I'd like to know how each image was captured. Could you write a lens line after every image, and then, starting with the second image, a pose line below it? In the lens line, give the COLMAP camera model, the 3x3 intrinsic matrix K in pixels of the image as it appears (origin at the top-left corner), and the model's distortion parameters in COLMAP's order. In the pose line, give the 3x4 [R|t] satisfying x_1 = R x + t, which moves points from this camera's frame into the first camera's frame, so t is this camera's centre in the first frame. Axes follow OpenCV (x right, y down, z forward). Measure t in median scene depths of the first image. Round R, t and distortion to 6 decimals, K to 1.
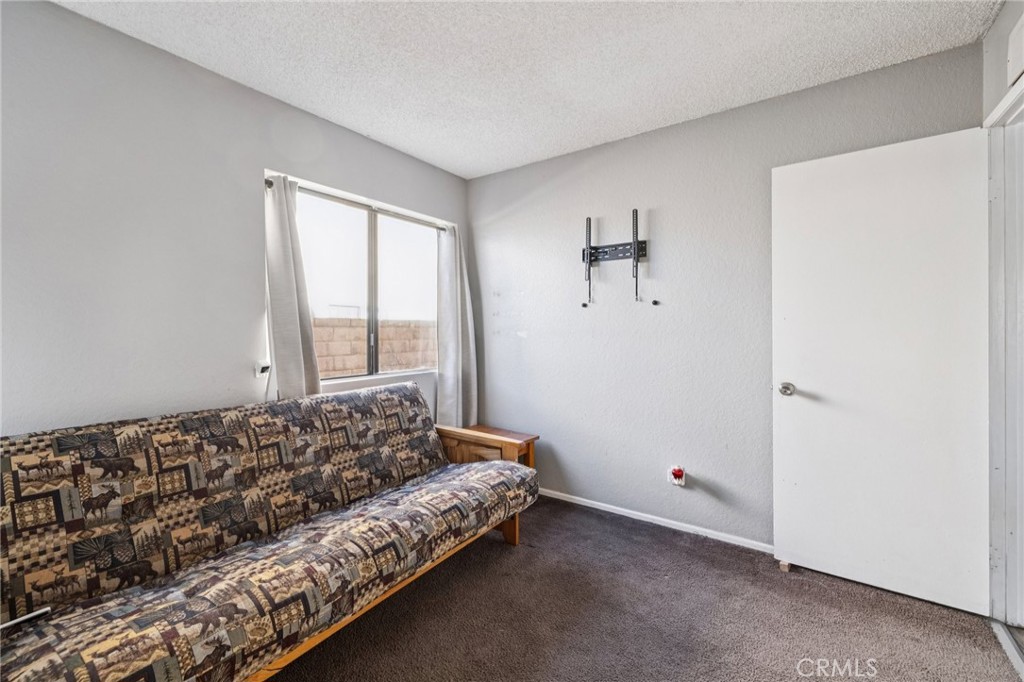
lens RADIAL K [[424.9, 0, 515.5], [0, 424.9, 331.1], [0, 0, 1]] dist [0.000944, 0.000168]
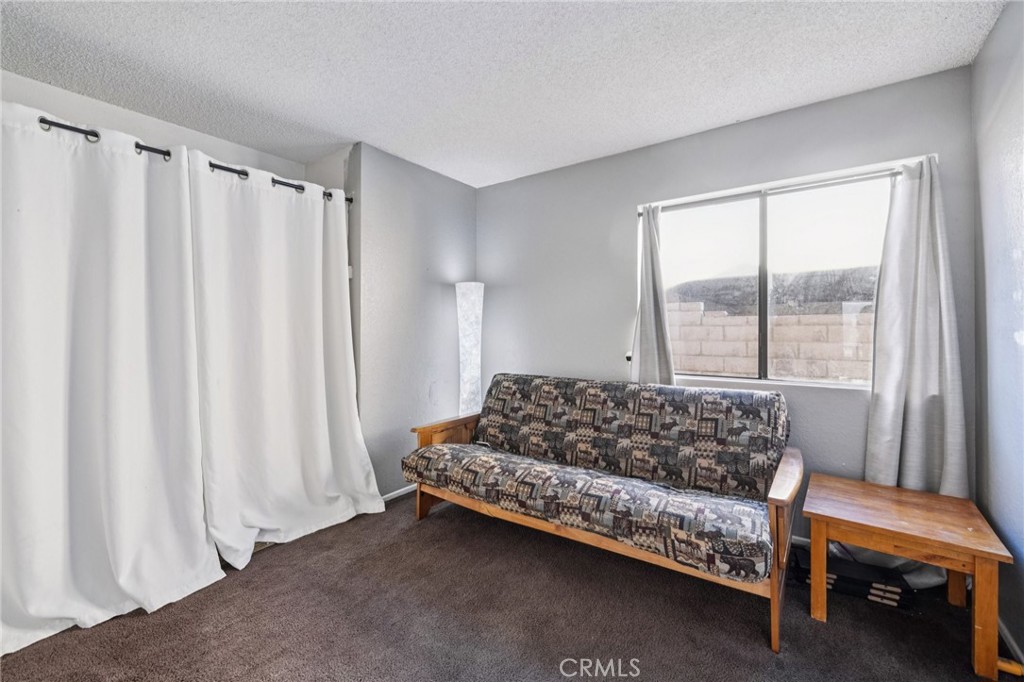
lens RADIAL K [[424.9, 0, 515.5], [0, 424.9, 331.1], [0, 0, 1]] dist [0.000944, 0.000168]
pose [[0.000850, 0.004227, -0.999991, 0.737075], [-0.004414, 0.999981, 0.004223, 0.000080], [0.999990, 0.004410, 0.000869, 0.644417]]
